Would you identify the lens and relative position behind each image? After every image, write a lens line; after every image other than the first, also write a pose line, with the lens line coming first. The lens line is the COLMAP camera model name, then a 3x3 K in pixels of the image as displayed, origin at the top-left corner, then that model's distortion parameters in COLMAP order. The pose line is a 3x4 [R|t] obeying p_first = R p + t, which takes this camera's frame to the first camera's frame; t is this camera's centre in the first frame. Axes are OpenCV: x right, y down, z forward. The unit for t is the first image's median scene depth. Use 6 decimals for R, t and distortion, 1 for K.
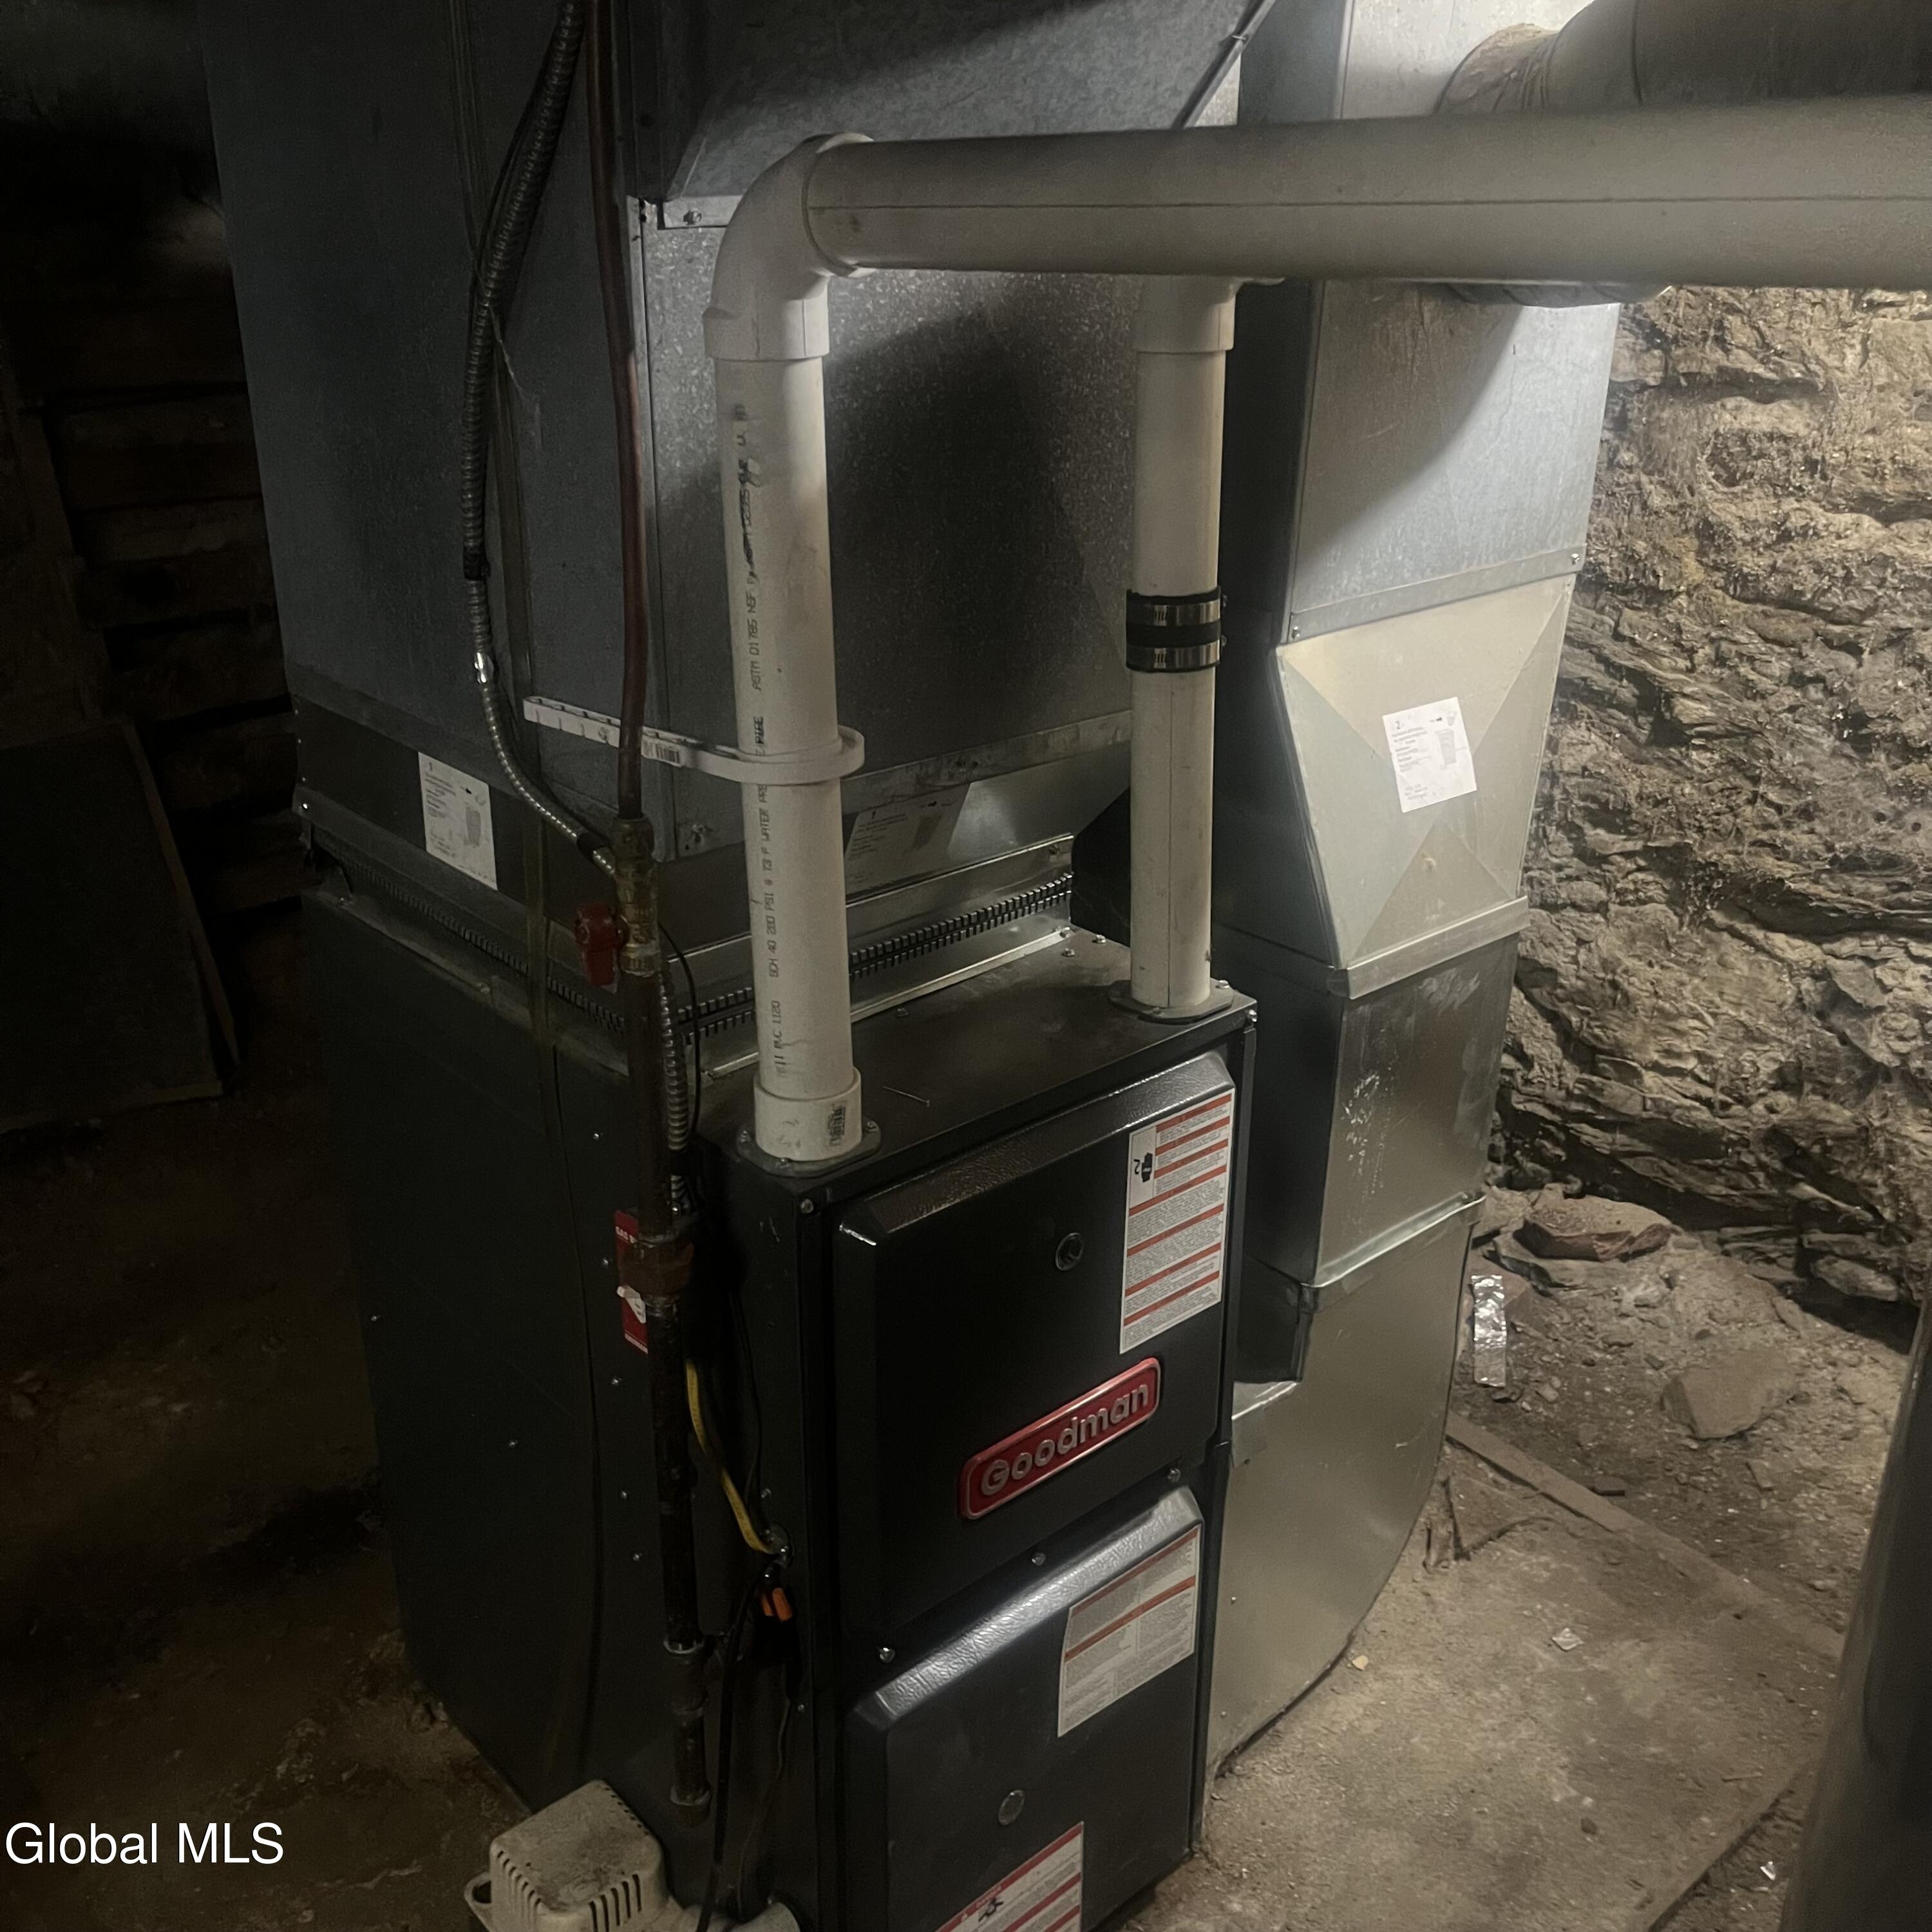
lens RADIAL K [[1837.1, 0, 966.0], [0, 1837.1, 966.0], [0, 0, 1]] dist [0.009197, 0.007754]
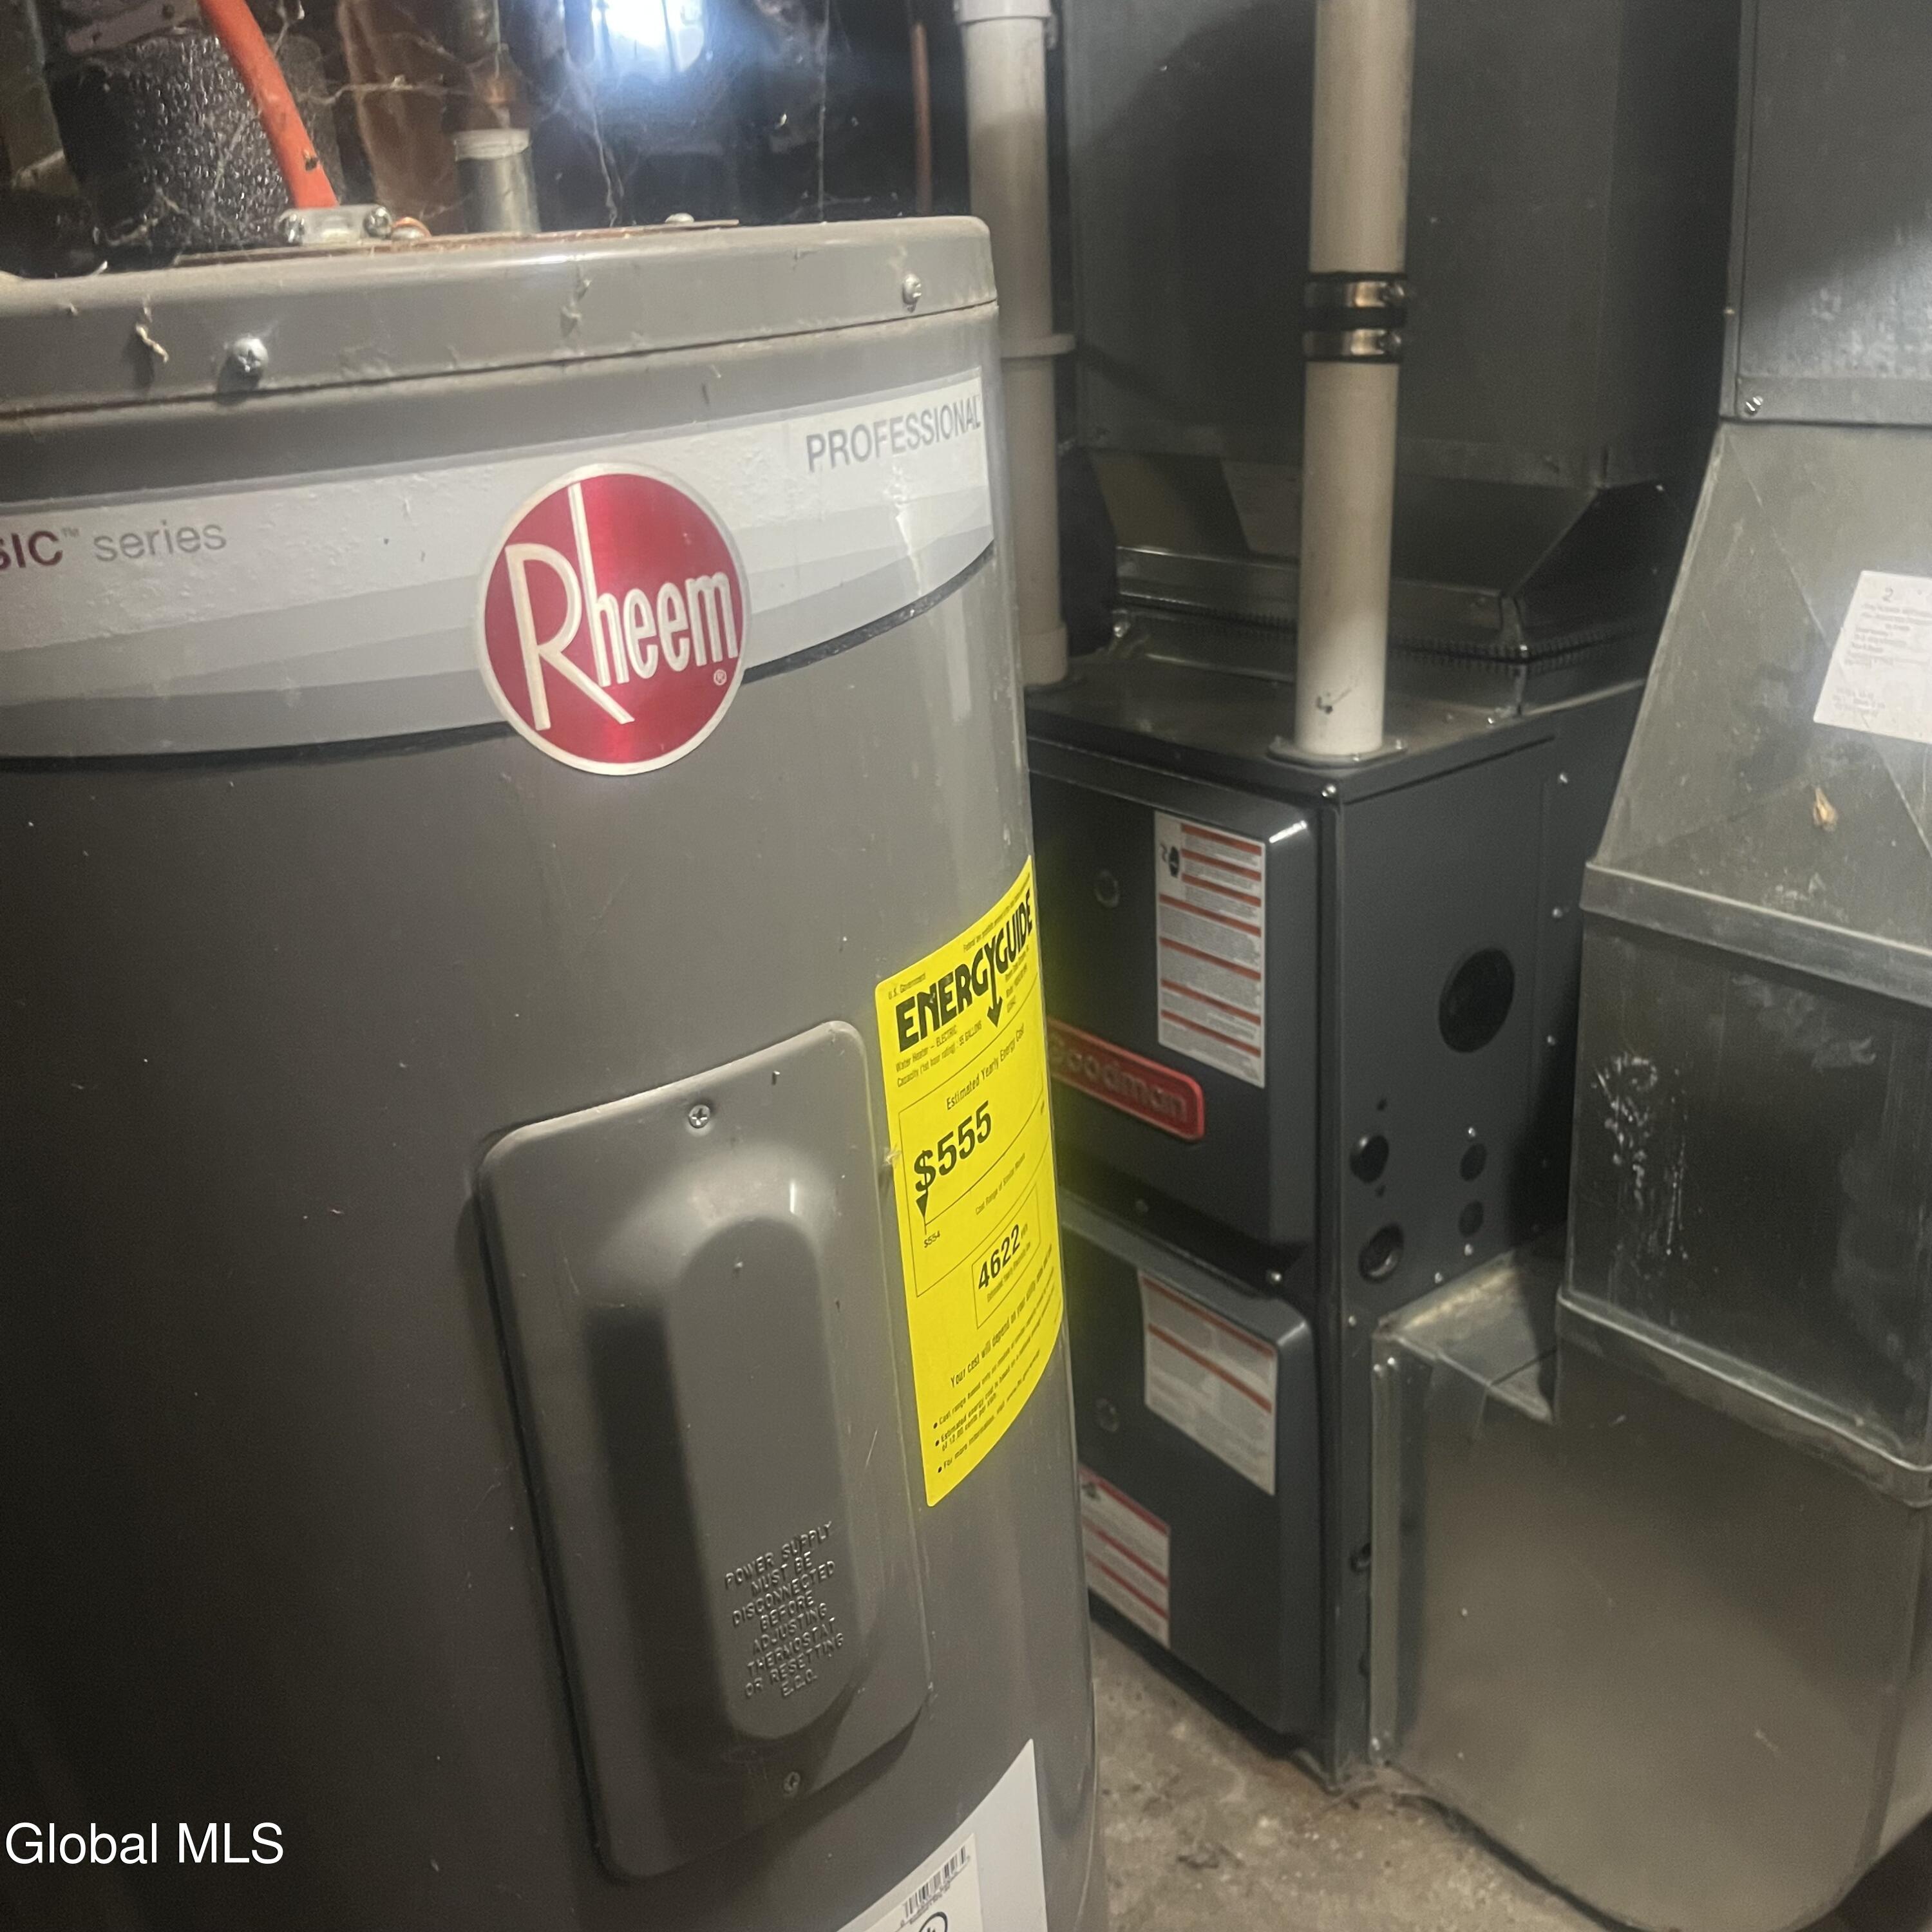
lens RADIAL K [[1837.1, 0, 966.0], [0, 1837.1, 966.0], [0, 0, 1]] dist [0.009197, 0.007754]
pose [[-0.034969, 0.386809, -0.921497, 1.013753], [-0.339745, 0.862544, 0.374955, -0.173235], [0.939867, 0.326185, 0.101254, 0.779891]]
